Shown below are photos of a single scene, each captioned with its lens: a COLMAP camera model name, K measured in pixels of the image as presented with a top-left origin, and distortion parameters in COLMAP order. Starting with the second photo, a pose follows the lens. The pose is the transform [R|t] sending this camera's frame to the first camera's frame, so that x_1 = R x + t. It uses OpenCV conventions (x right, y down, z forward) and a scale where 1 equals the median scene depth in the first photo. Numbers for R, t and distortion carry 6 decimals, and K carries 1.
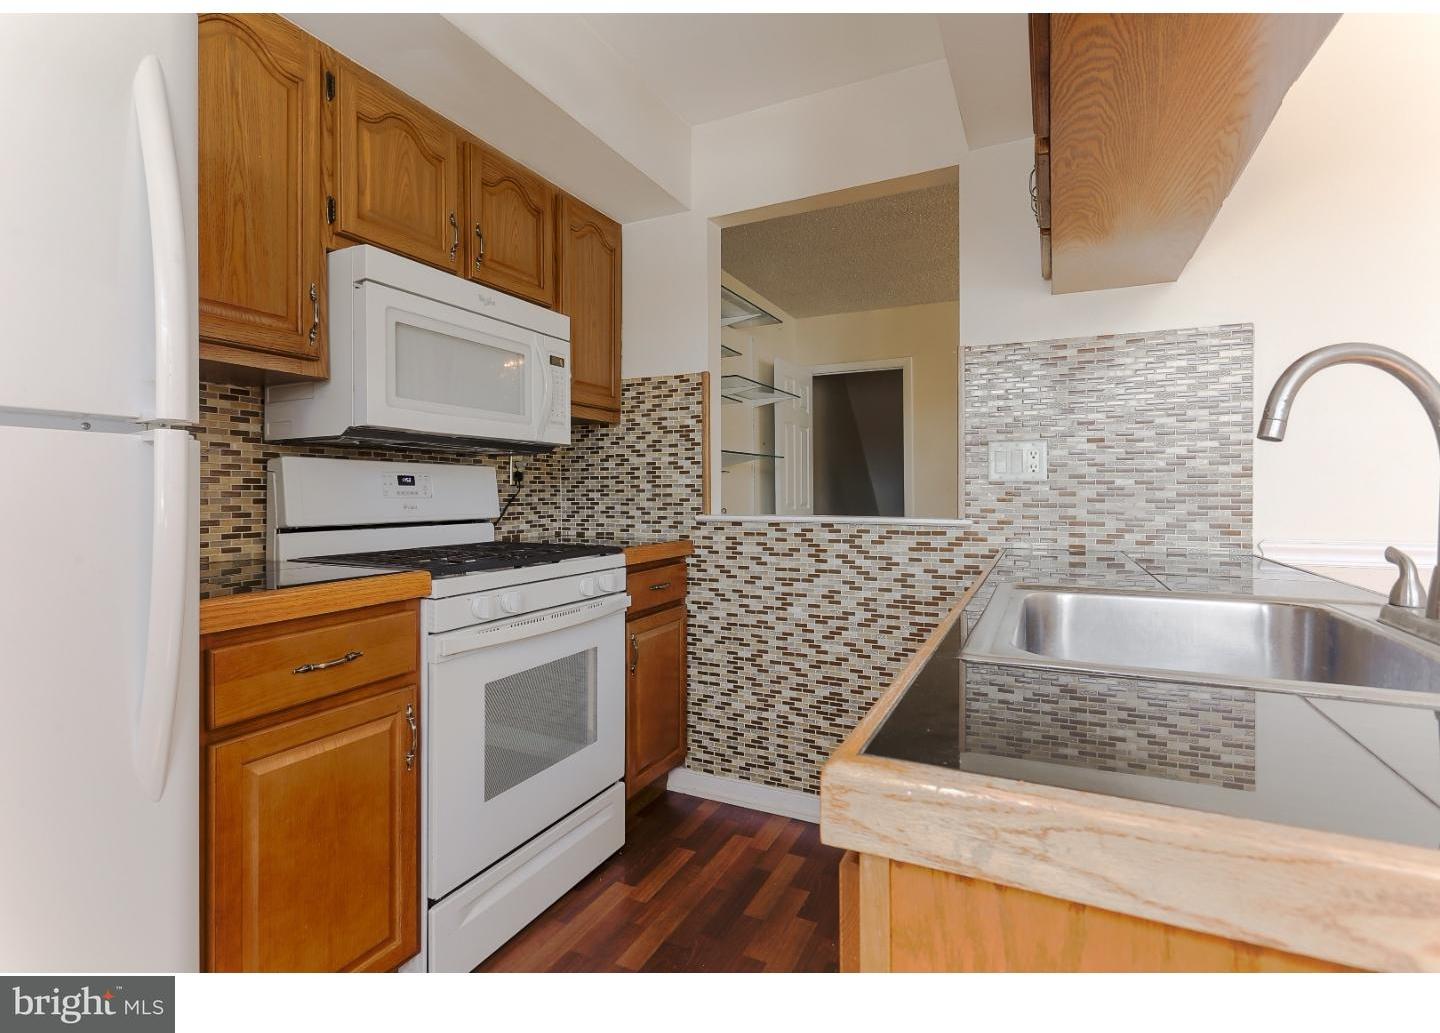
lens RADIAL K [[673.9, 0, 704.8], [0, 673.9, 495.0], [0, 0, 1]] dist [-0.000891, 0.000287]
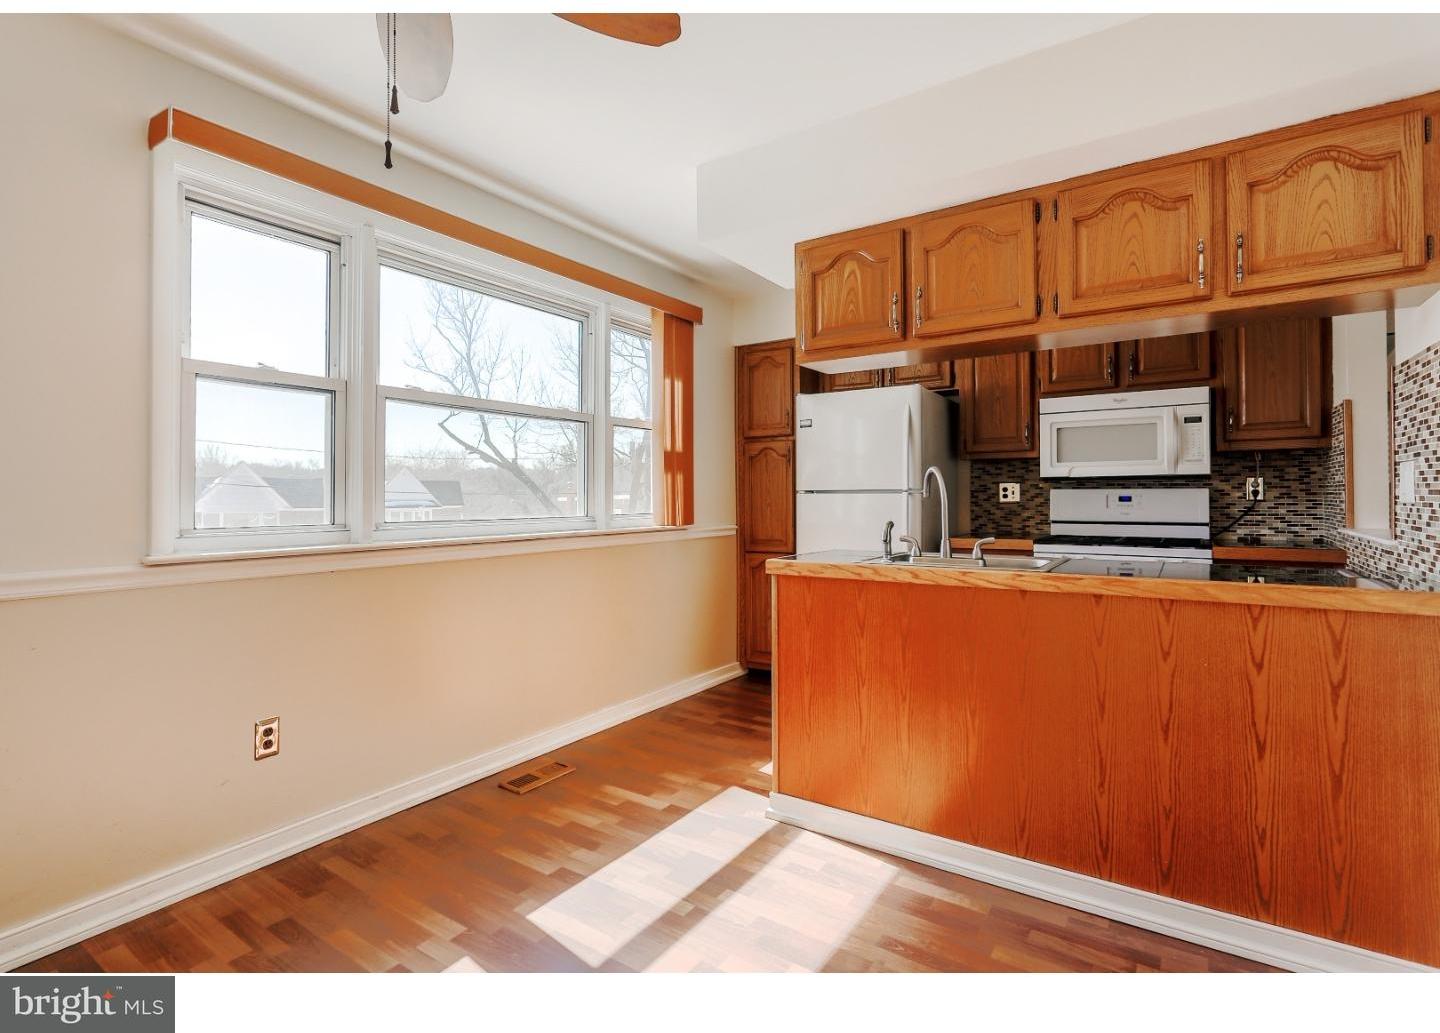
lens RADIAL K [[673.9, 0, 717.5], [0, 673.9, 504.1], [0, 0, 1]] dist [-0.000891, 0.000287]
pose [[-0.100614, 0.007799, -0.994895, 1.634769], [-0.000468, 0.999969, 0.007886, -0.023609], [0.994925, 0.001259, -0.100607, 0.103734]]
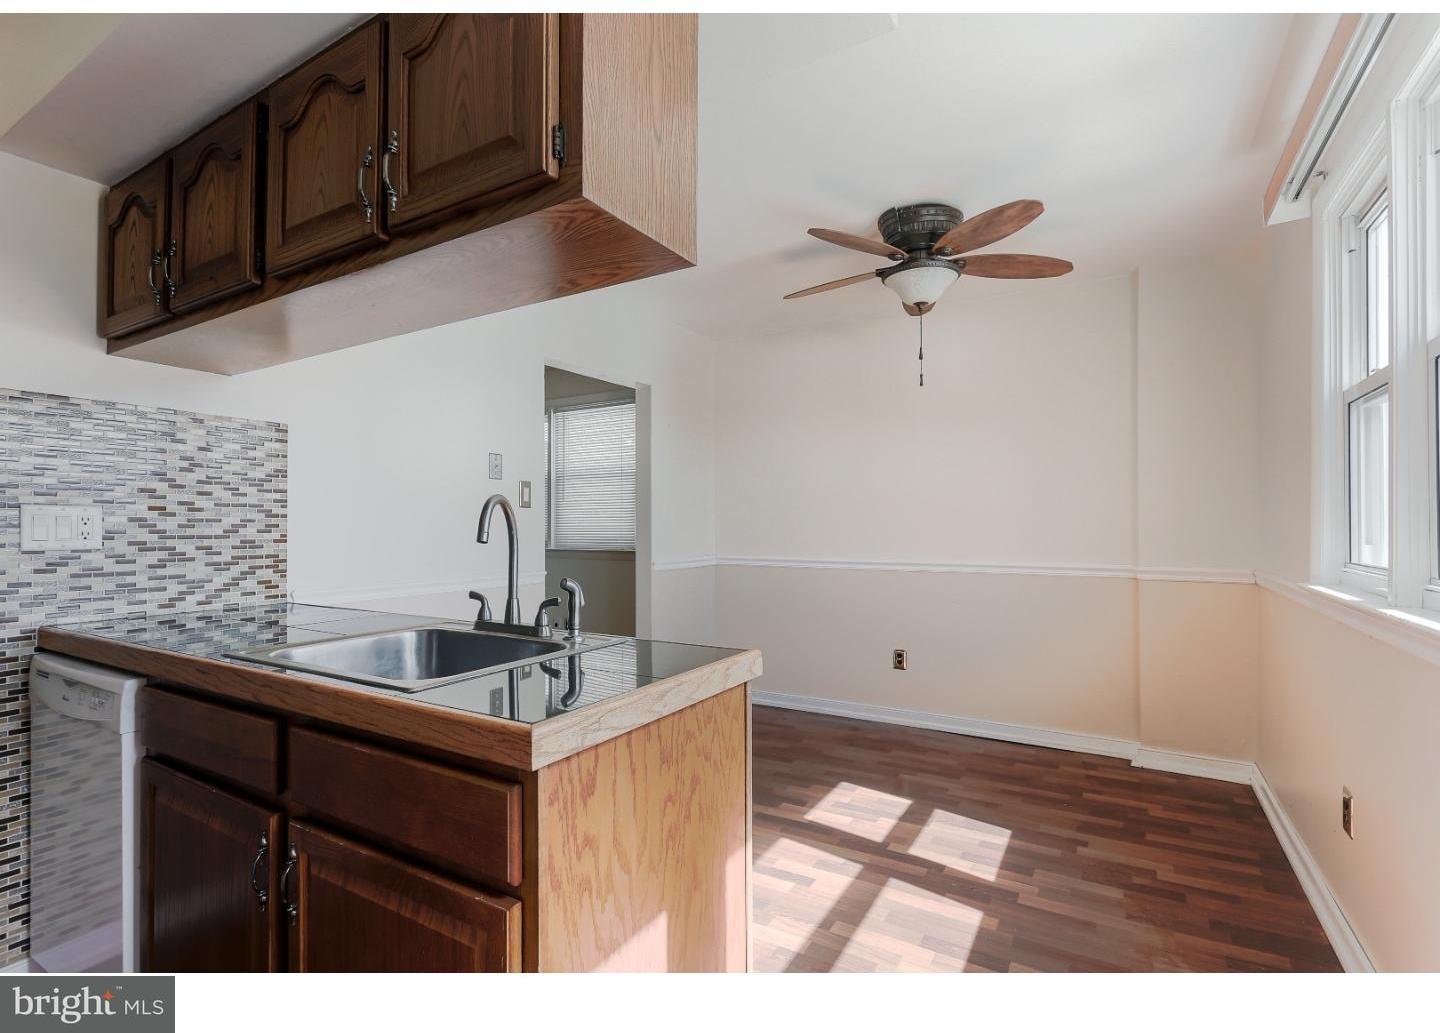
lens RADIAL K [[673.9, 0, 719.6], [0, 673.9, 517.9], [0, 0, 1]] dist [-0.000891, 0.000287]
pose [[0.079917, 0.011242, 0.996738, -0.382271], [0.010439, 0.999872, -0.012114, -0.045179], [-0.996747, 0.011373, 0.079790, 0.058164]]
